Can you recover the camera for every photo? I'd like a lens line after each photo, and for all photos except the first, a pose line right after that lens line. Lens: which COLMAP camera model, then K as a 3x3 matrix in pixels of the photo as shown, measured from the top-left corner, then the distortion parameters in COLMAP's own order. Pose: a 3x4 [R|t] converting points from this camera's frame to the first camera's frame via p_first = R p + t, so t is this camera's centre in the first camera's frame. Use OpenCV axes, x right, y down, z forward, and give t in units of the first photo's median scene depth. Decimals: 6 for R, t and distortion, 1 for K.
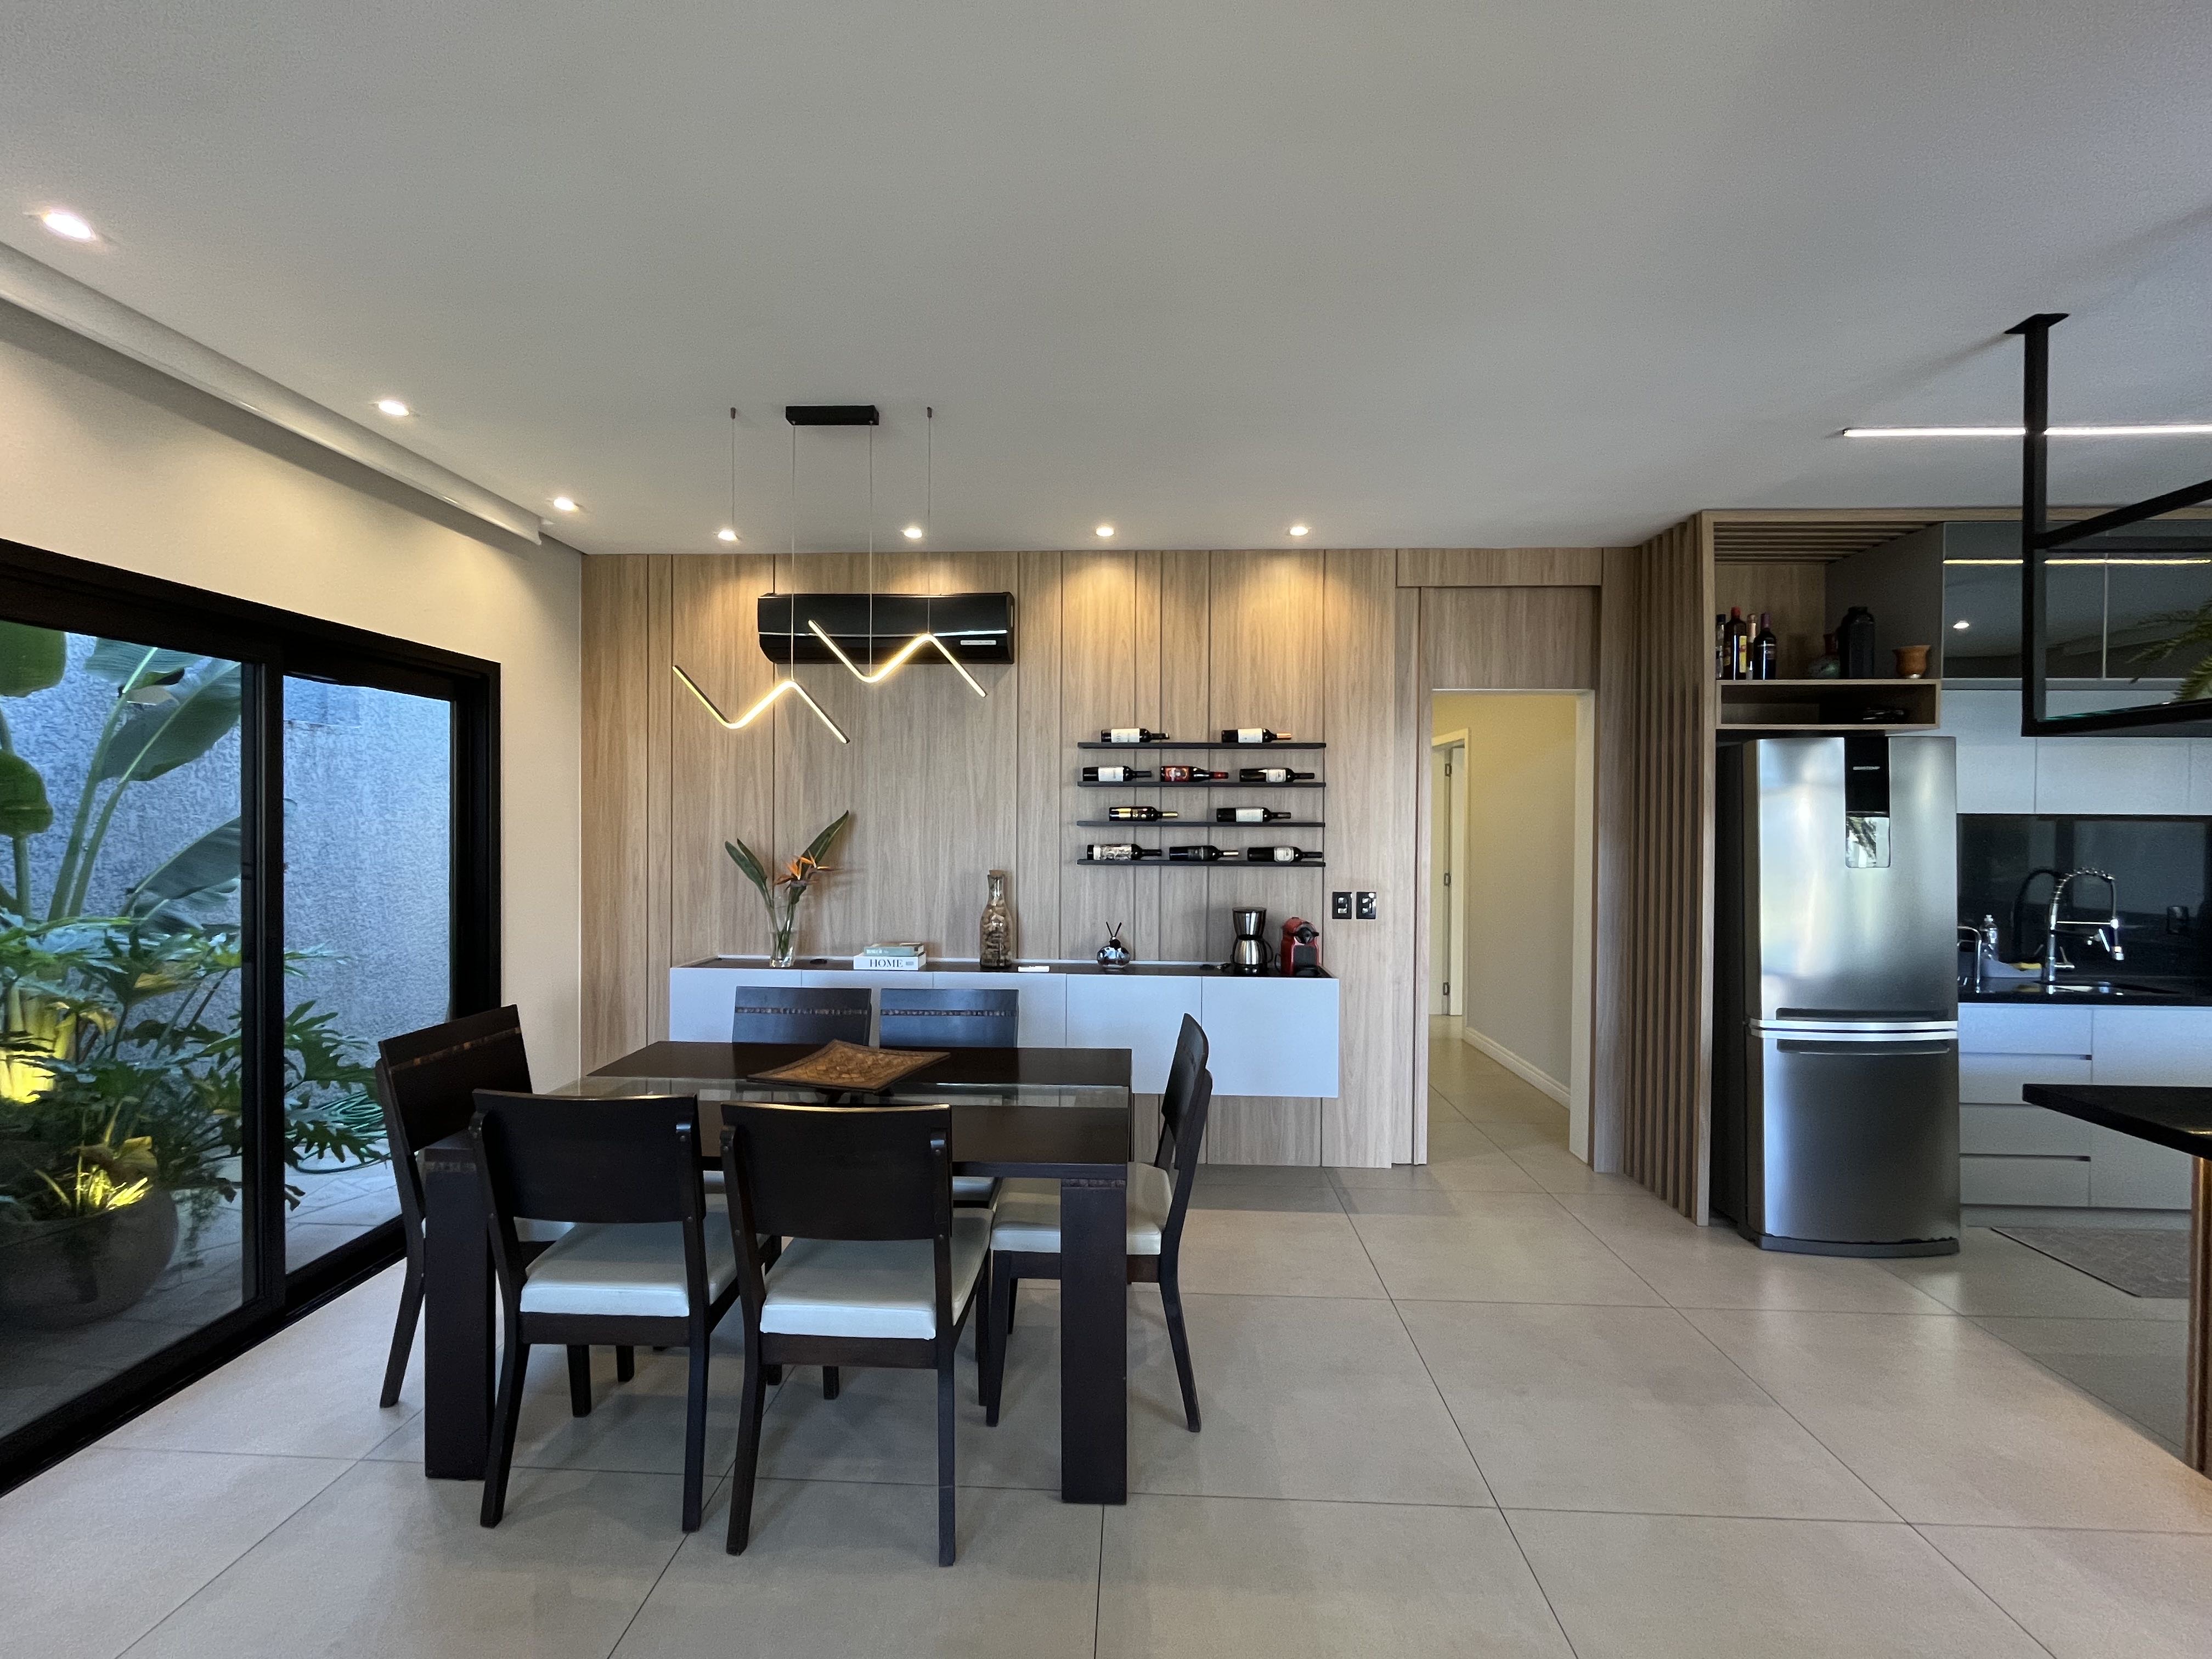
lens RADIAL K [[903.0, 0, 1102.7], [0, 903.0, 825.6], [0, 0, 1]] dist [-0.003498, -0.000095]
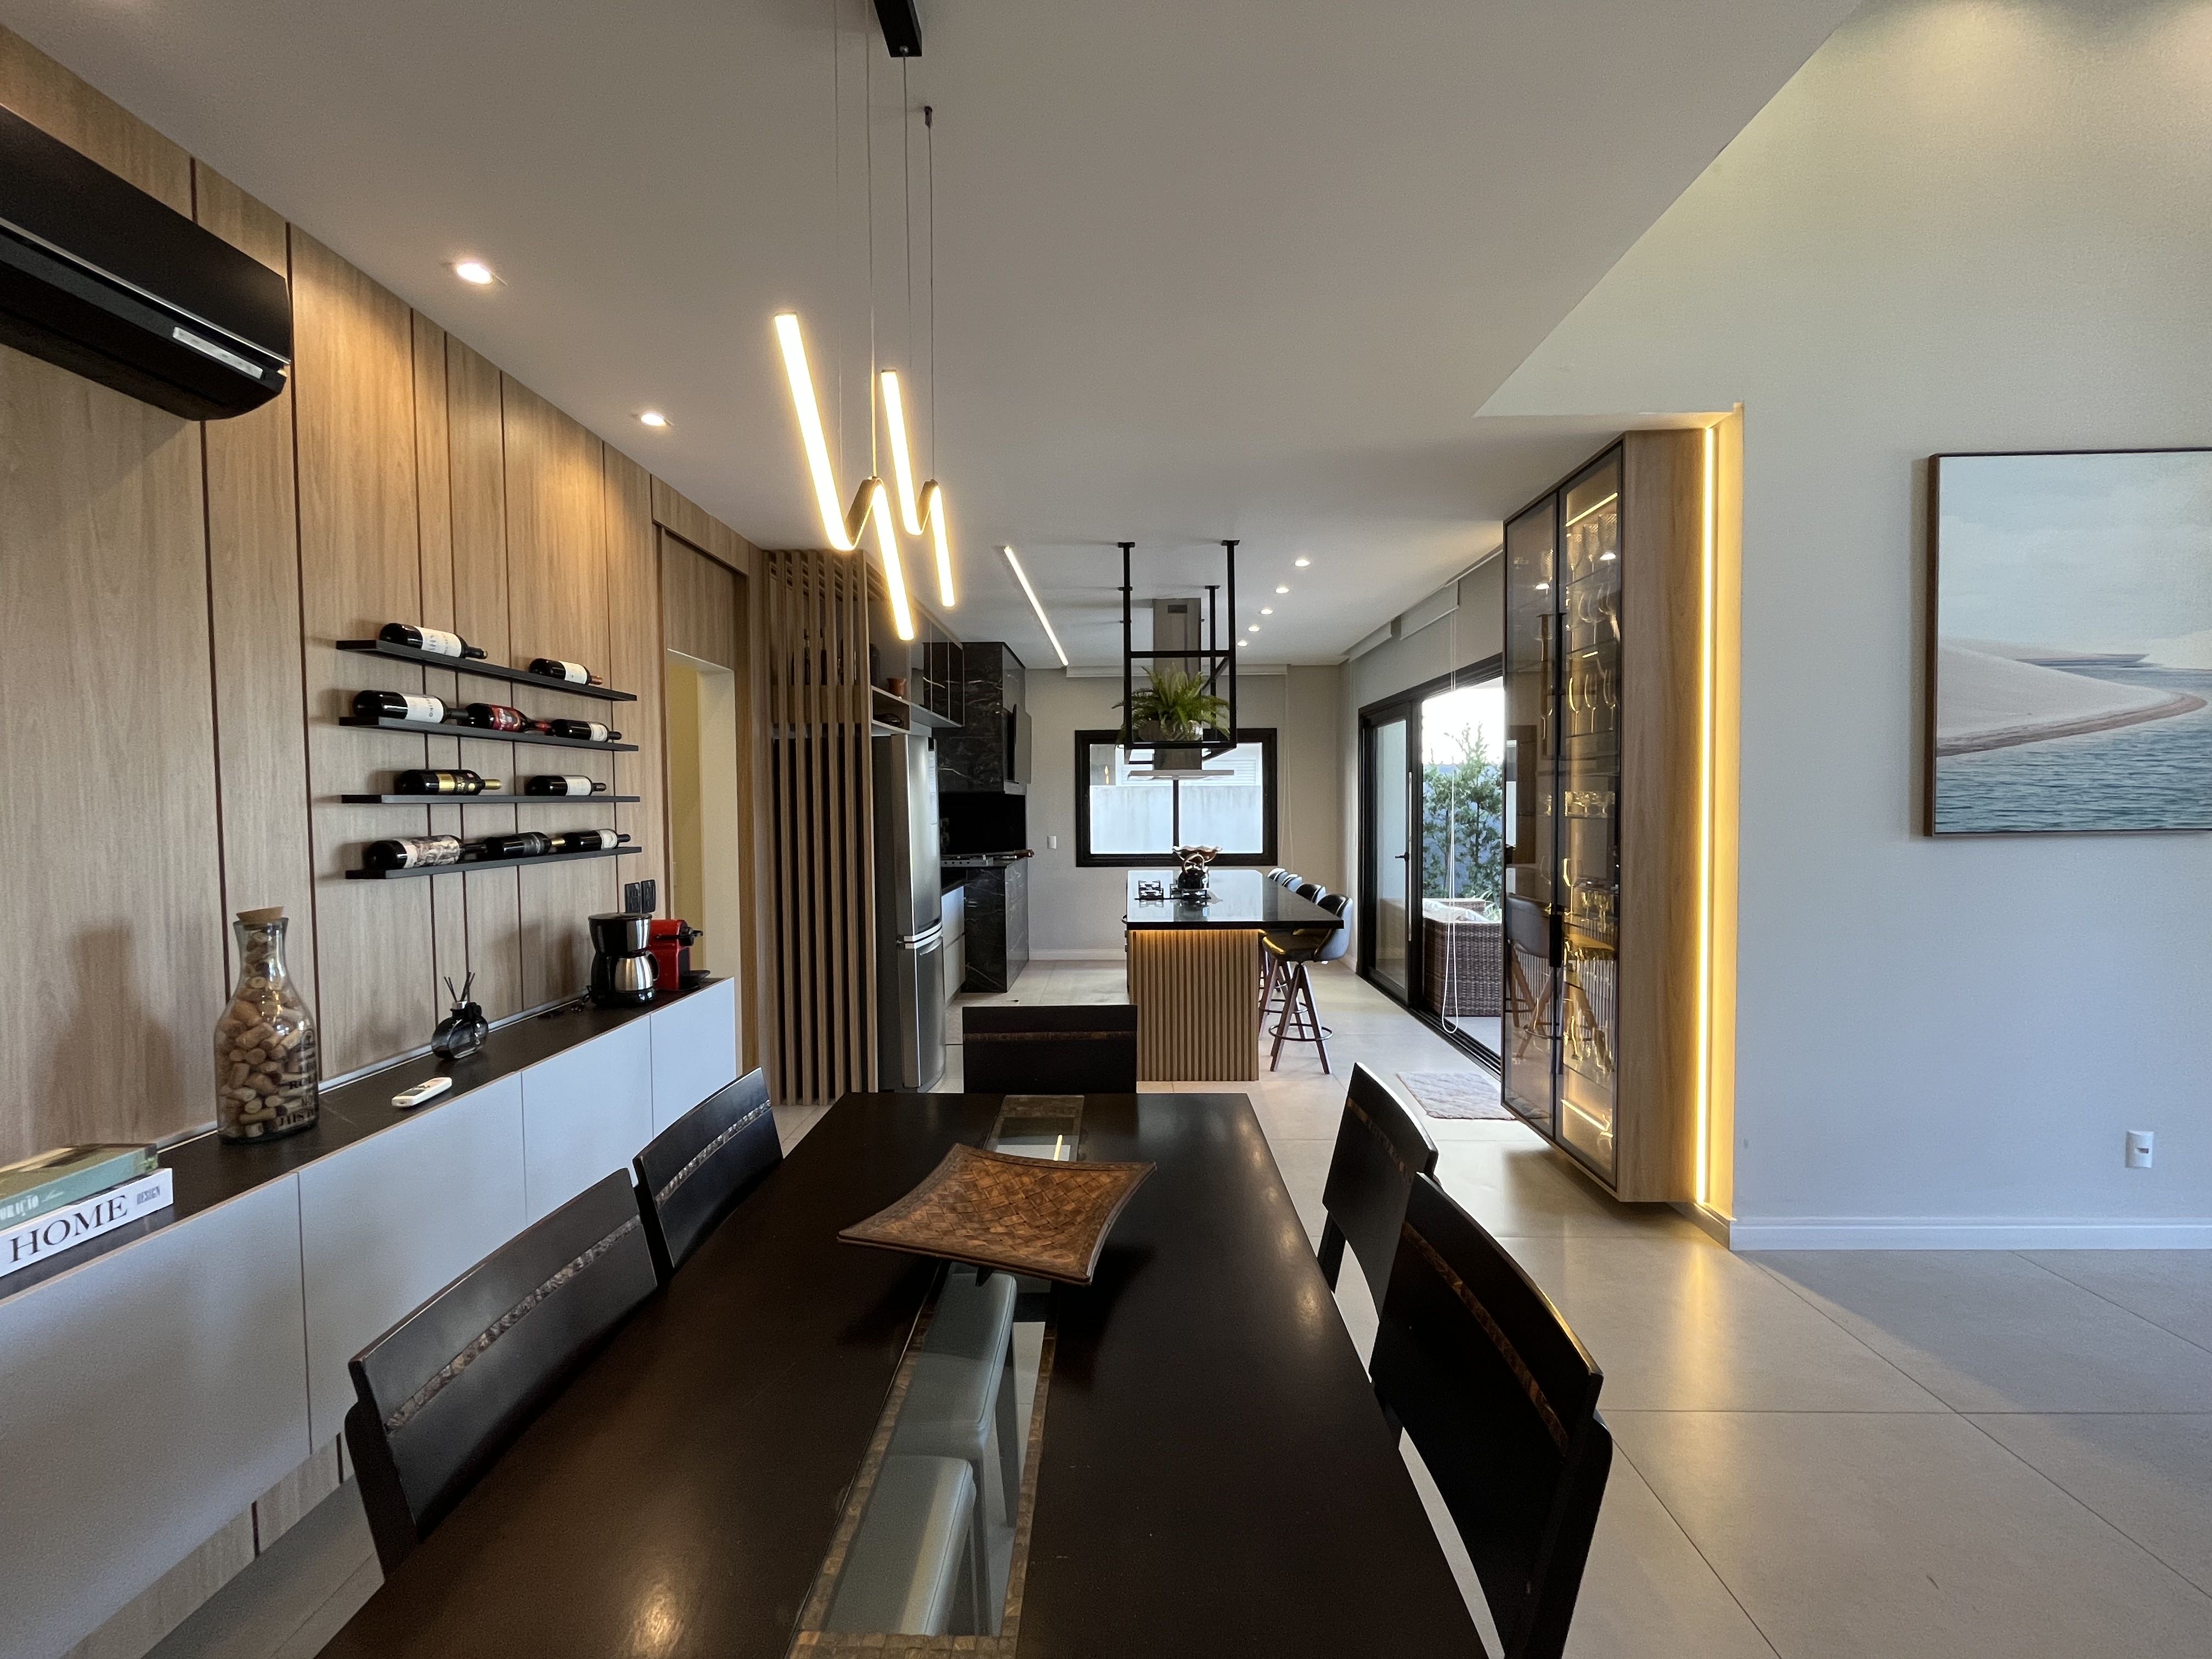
lens RADIAL K [[903.0, 0, 1104.6], [0, 903.0, 831.9], [0, 0, 1]] dist [-0.003498, -0.000095]
pose [[-0.020273, -0.039940, 0.998996, -0.547037], [0.014015, 0.999092, 0.040229, 0.001176], [-0.999696, 0.014817, -0.019695, 0.599302]]
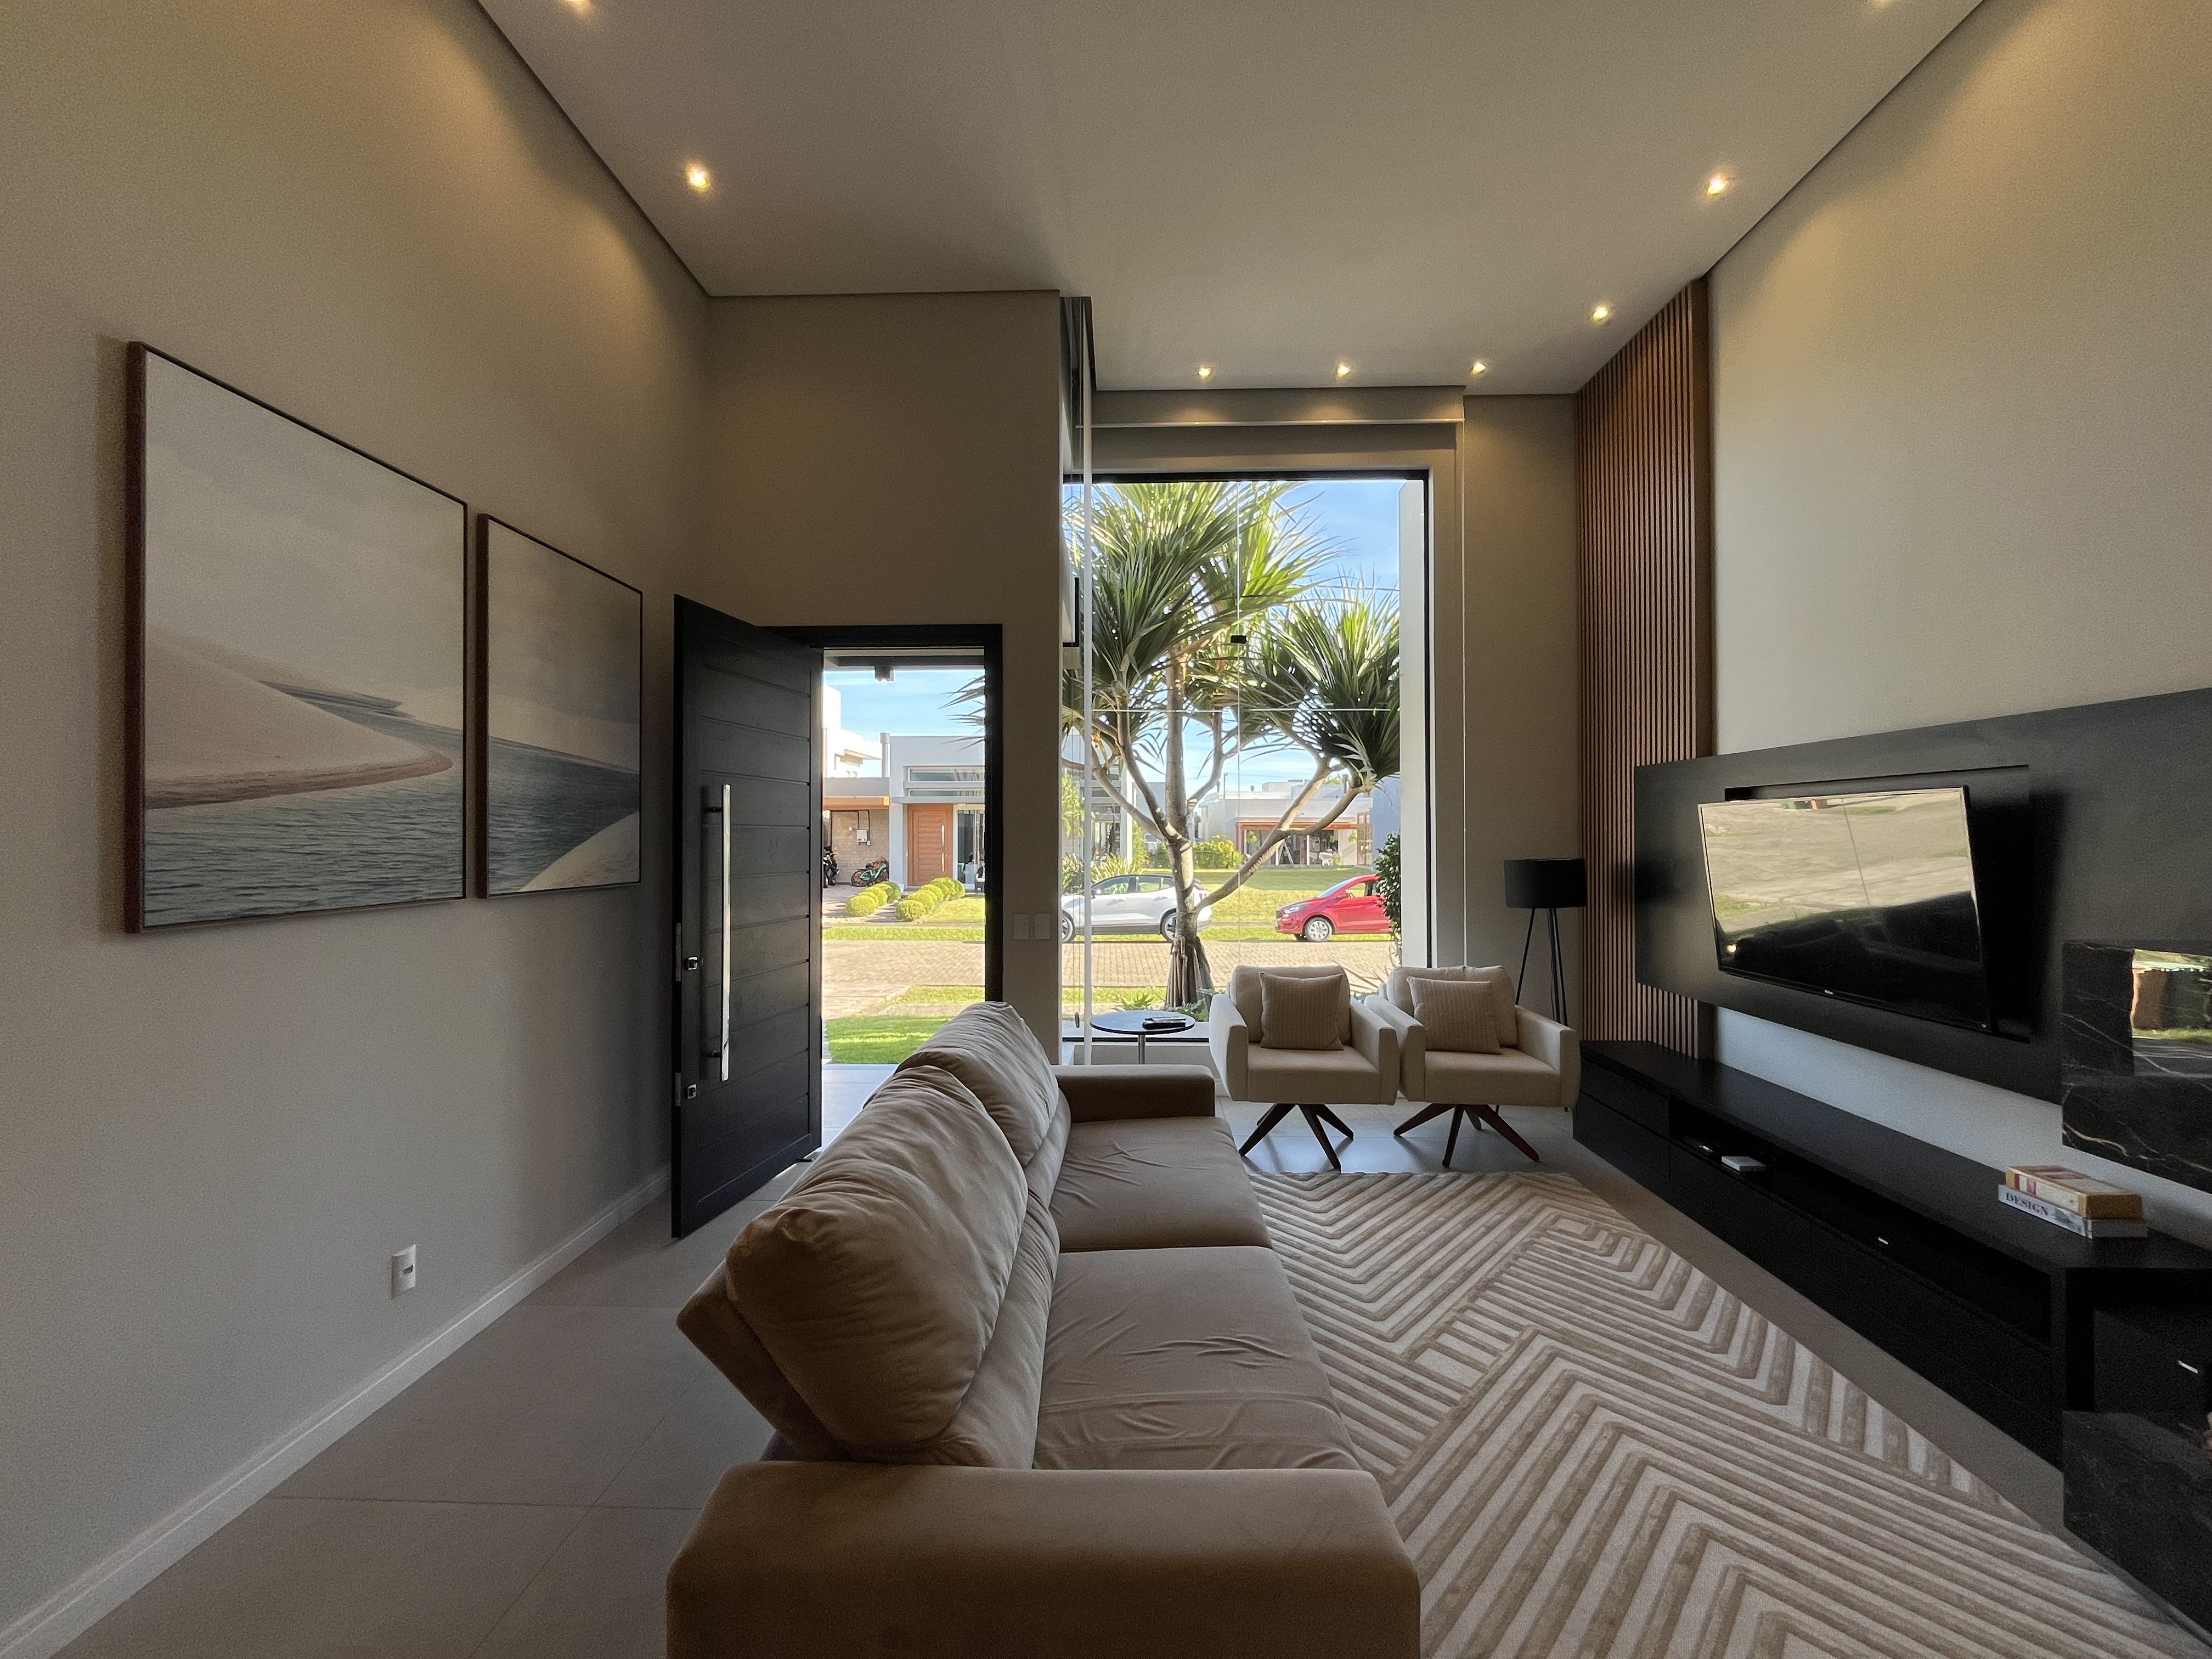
lens RADIAL K [[903.0, 0, 1100.4], [0, 903.0, 831.0], [0, 0, 1]] dist [-0.003498, -0.000095]
pose [[-0.999934, -0.006018, -0.009812, -0.322439], [-0.005975, 0.999972, -0.004403, -0.010228], [0.009838, -0.004344, -0.999942, 0.383326]]
